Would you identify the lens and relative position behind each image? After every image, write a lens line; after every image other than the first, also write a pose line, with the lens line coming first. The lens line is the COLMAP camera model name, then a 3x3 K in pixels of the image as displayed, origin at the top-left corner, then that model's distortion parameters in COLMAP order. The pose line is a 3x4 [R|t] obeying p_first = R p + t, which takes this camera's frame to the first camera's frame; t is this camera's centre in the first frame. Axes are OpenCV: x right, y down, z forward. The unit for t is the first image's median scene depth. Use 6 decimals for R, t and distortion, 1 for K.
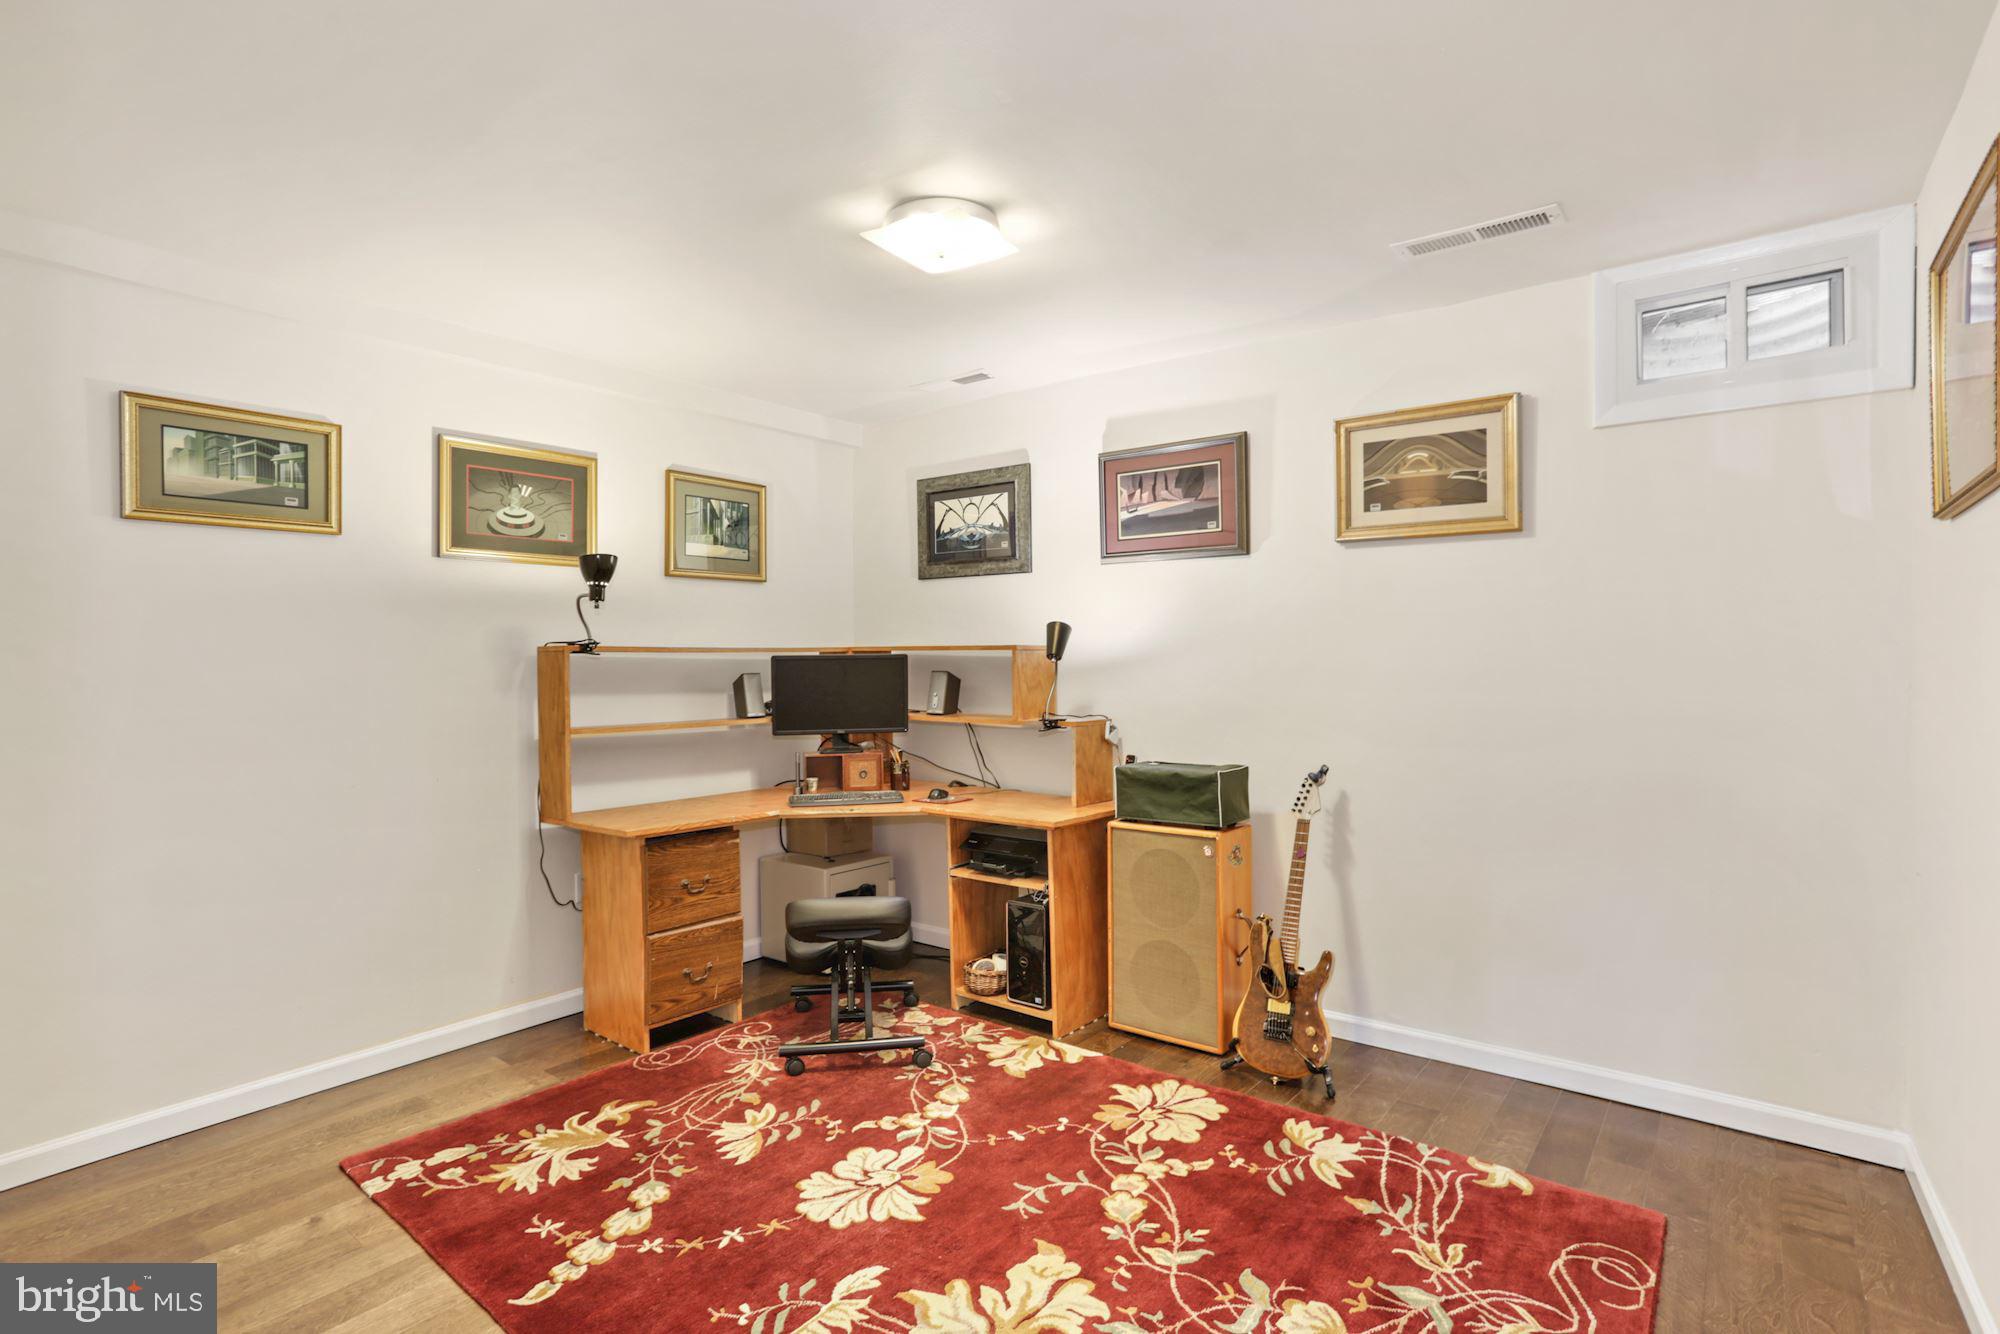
lens RADIAL K [[972.9, 0, 1002.5], [0, 972.9, 654.3], [0, 0, 1]] dist [-0.069643, 0.049501]
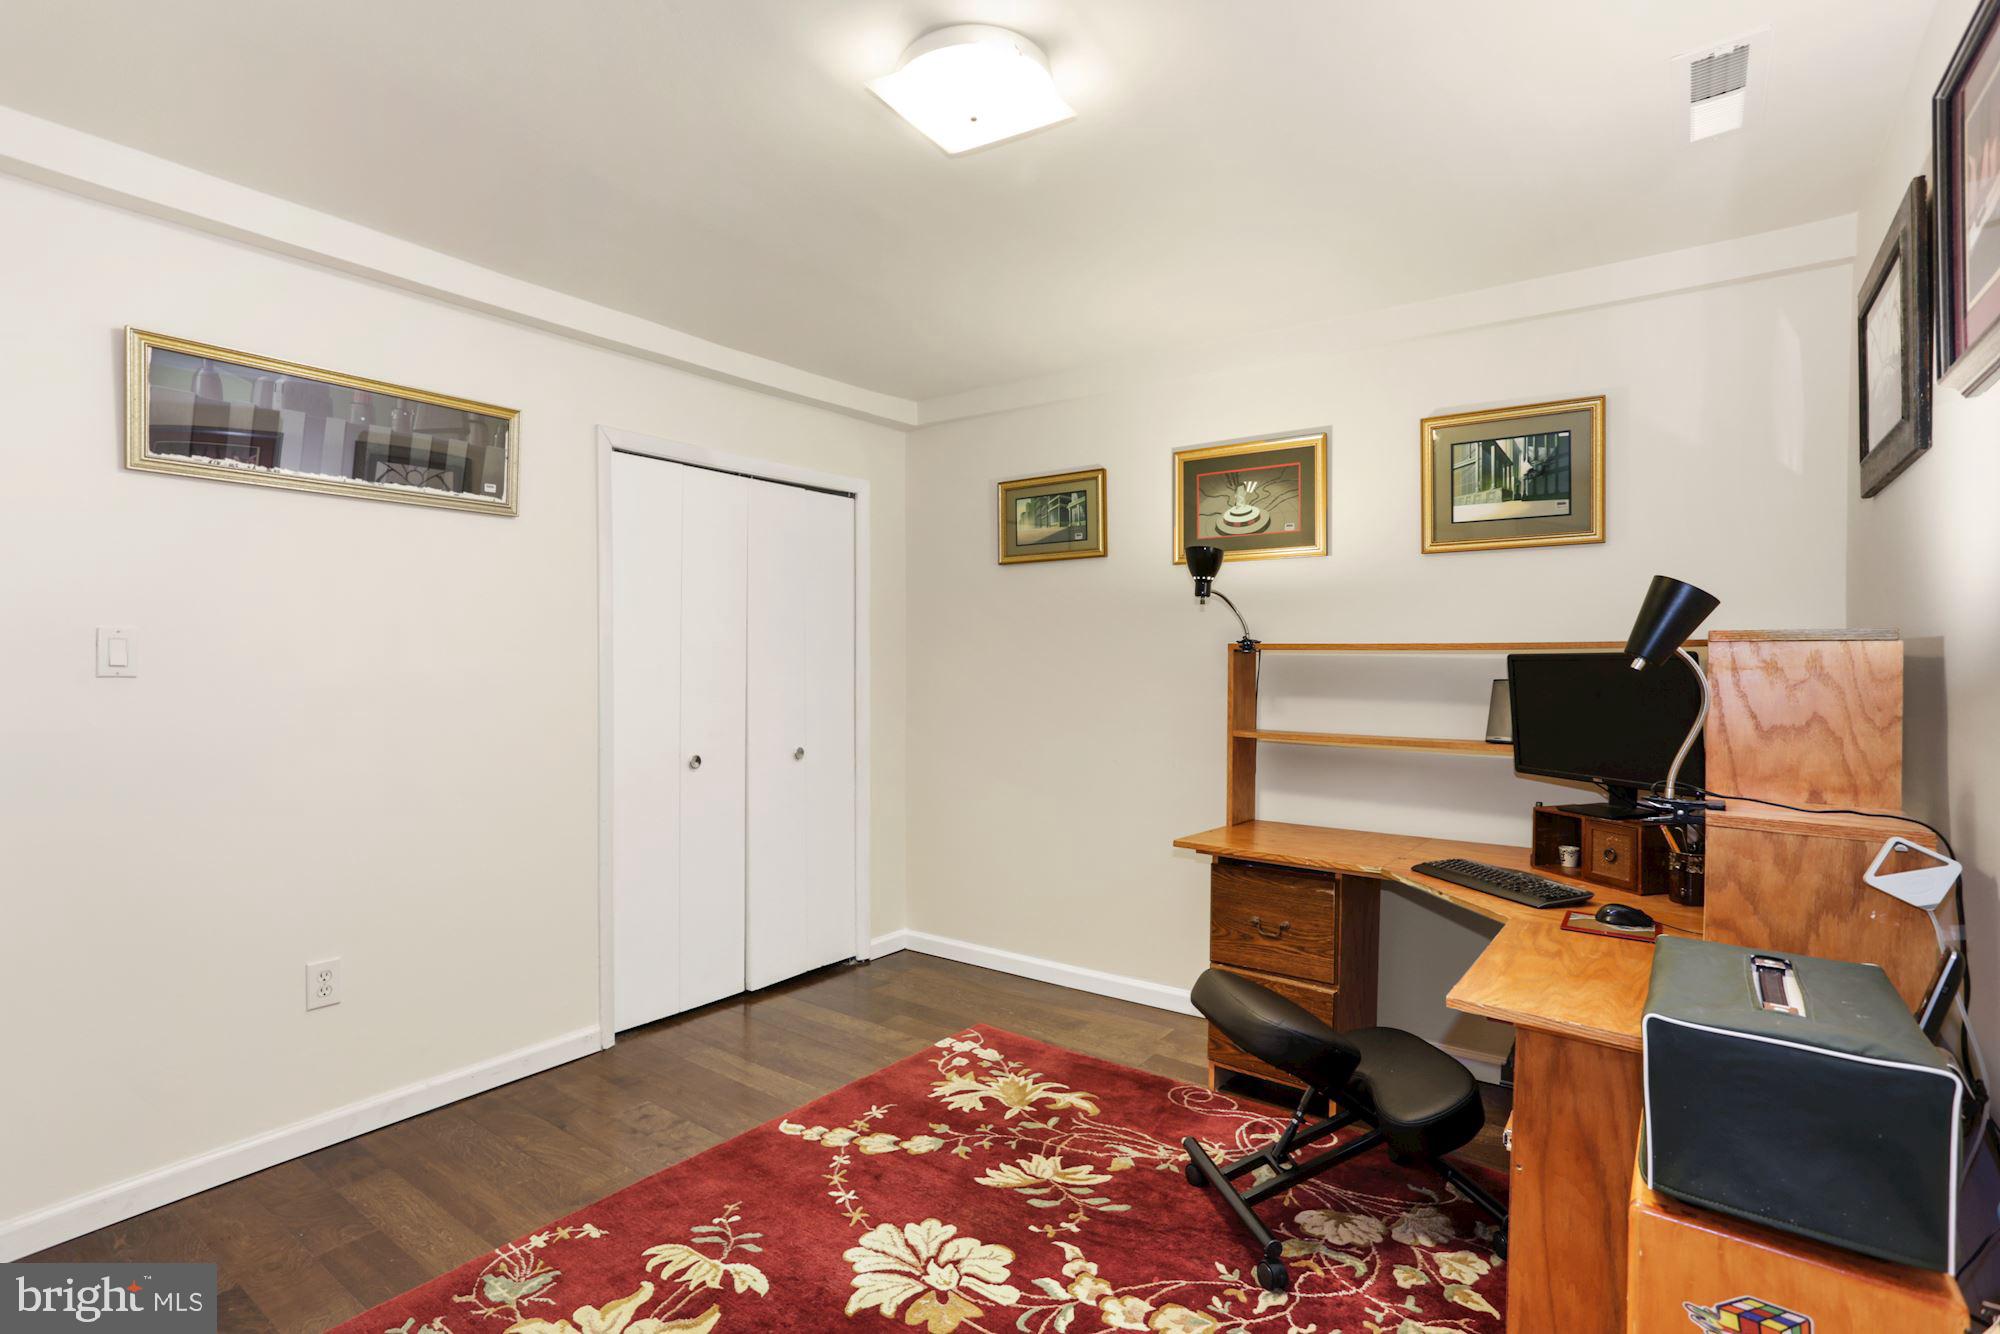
lens RADIAL K [[972.9, 0, 1002.5], [0, 972.9, 654.3], [0, 0, 1]] dist [-0.069643, 0.049501]
pose [[0.024763, 0.003115, -0.999689, 0.626277], [0.002783, 0.999991, 0.003185, -0.001843], [0.999689, -0.002861, 0.024754, 0.908536]]
